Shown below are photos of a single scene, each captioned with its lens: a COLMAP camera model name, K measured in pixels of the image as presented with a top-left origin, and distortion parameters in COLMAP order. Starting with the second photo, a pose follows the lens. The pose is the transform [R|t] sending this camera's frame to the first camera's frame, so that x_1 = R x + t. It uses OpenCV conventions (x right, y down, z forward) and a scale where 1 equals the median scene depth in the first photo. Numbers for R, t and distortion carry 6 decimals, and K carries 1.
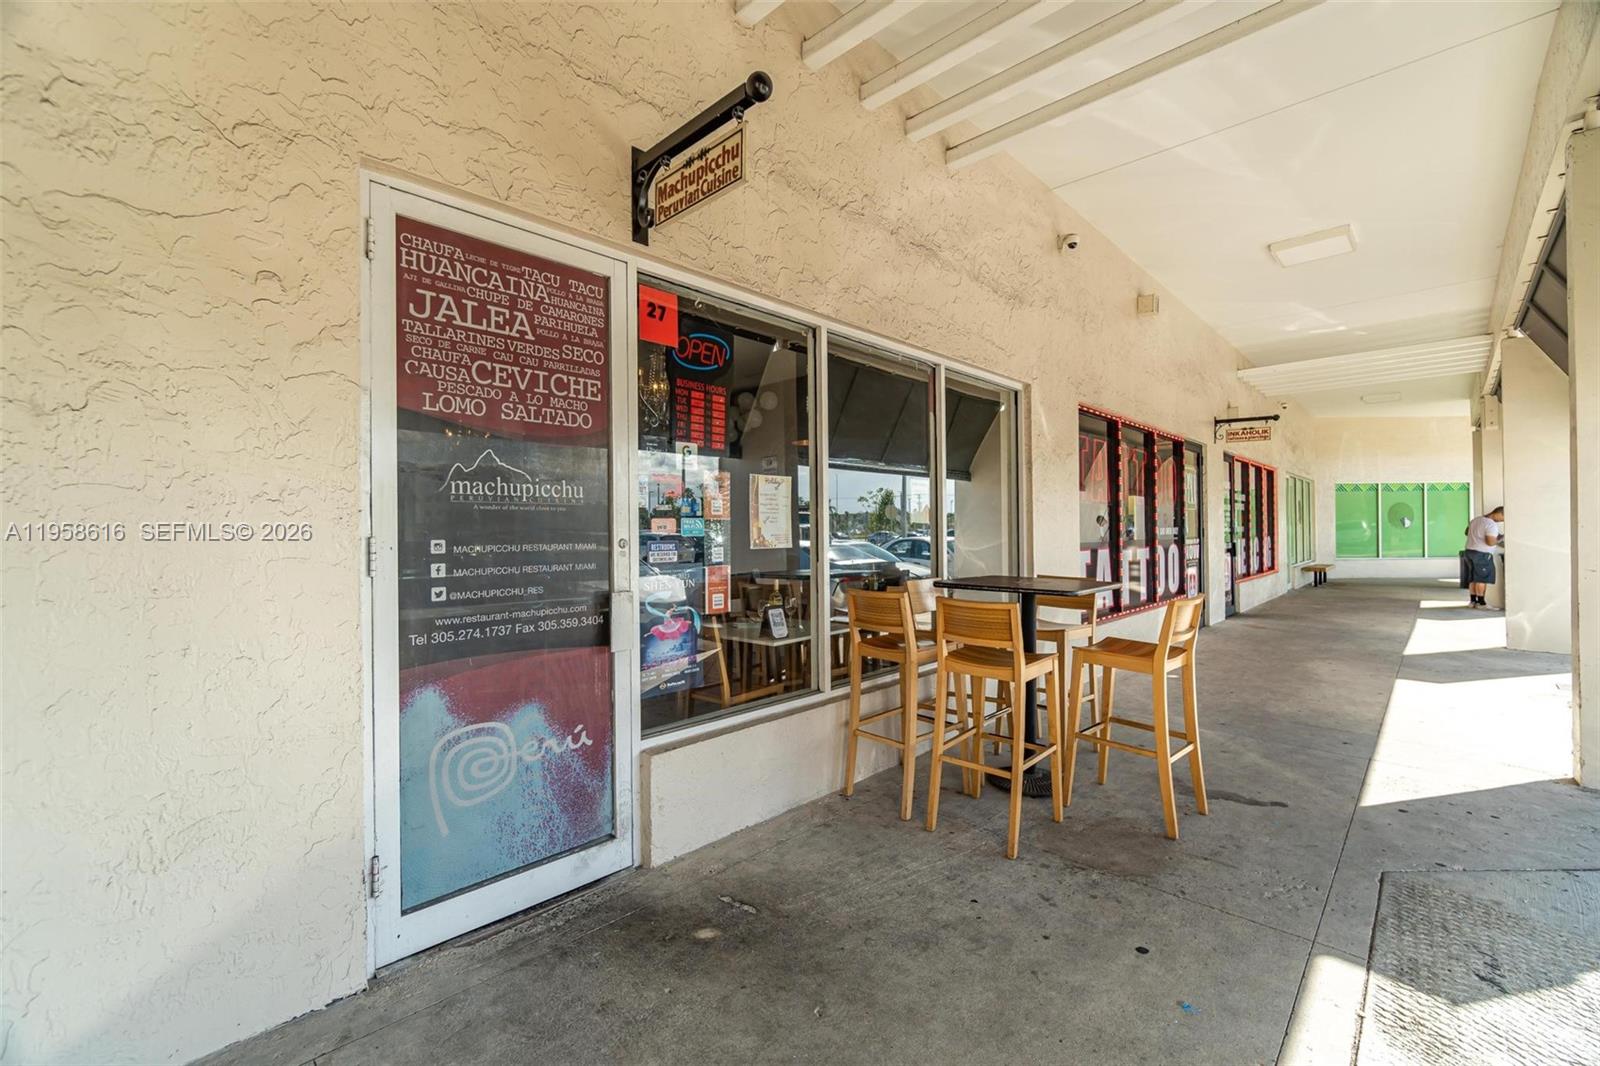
lens RADIAL K [[680.3, 0, 801.1], [0, 680.3, 527.1], [0, 0, 1]] dist [0.000078, 0.000238]
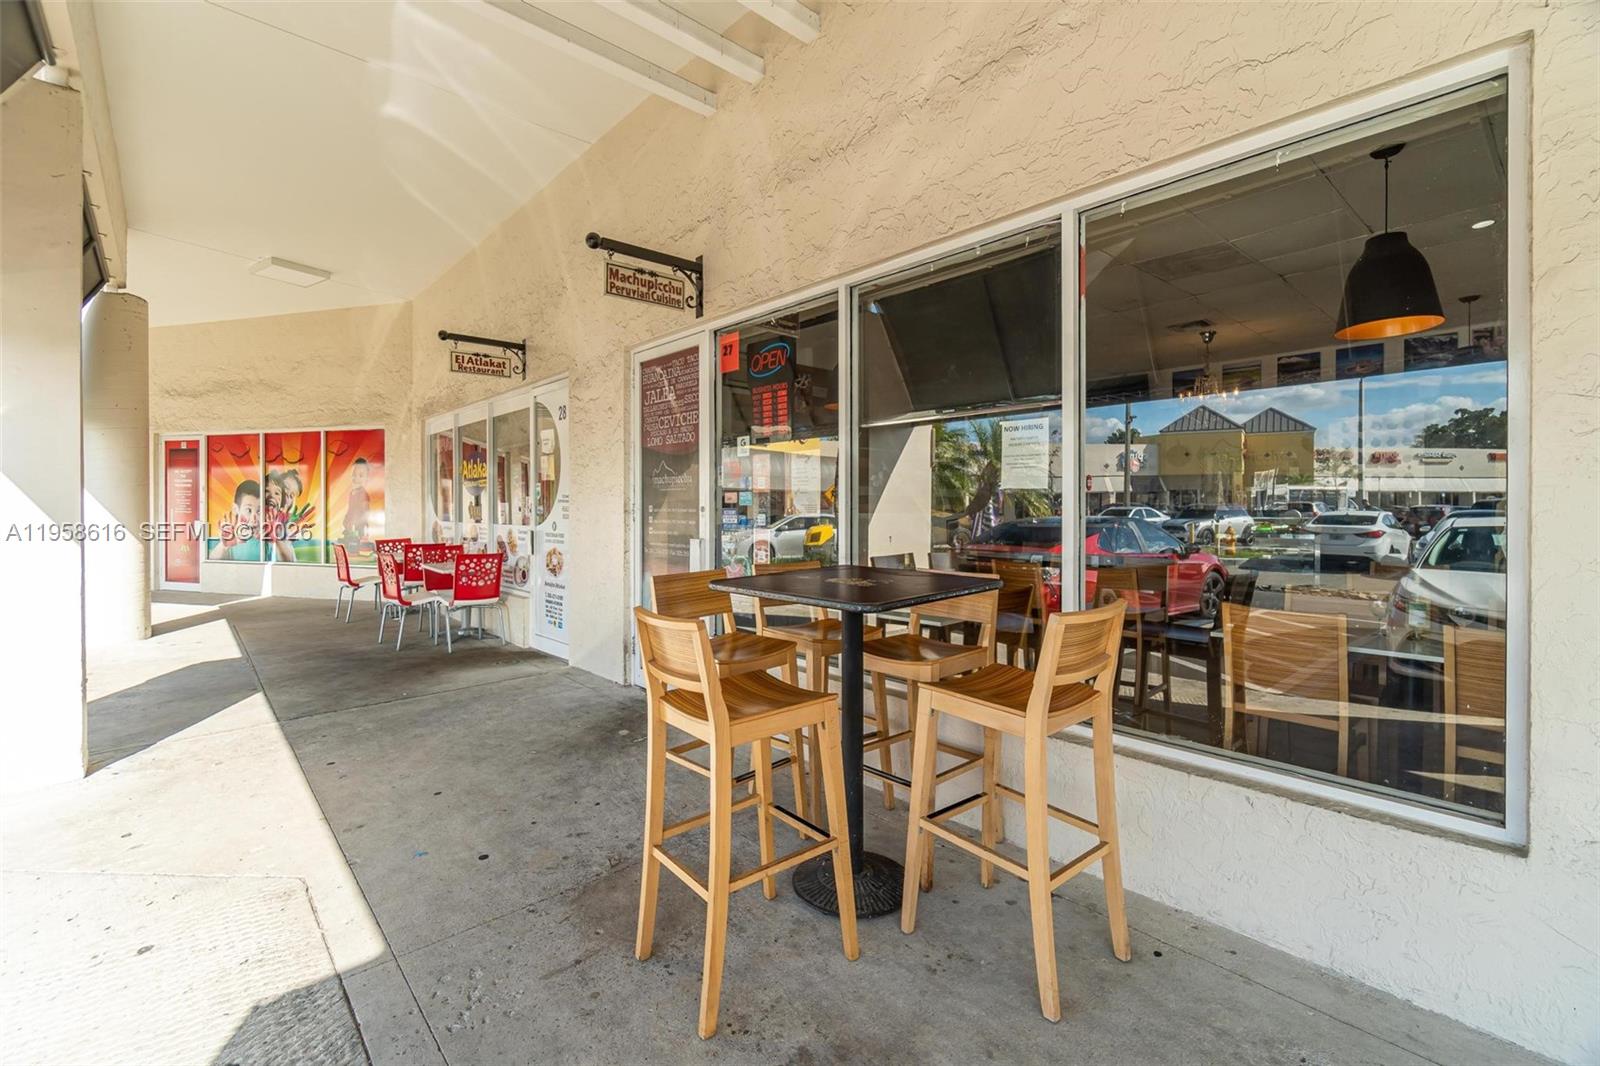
lens RADIAL K [[717.3, 0, 793.1], [0, 717.3, 510.2], [0, 0, 1]] dist [-0.001626, -0.000179]
pose [[-0.099791, 0.013252, -0.994920, 1.532607], [0.007766, 0.999891, 0.012539, 0.008176], [0.994978, -0.006476, -0.099884, 1.519568]]
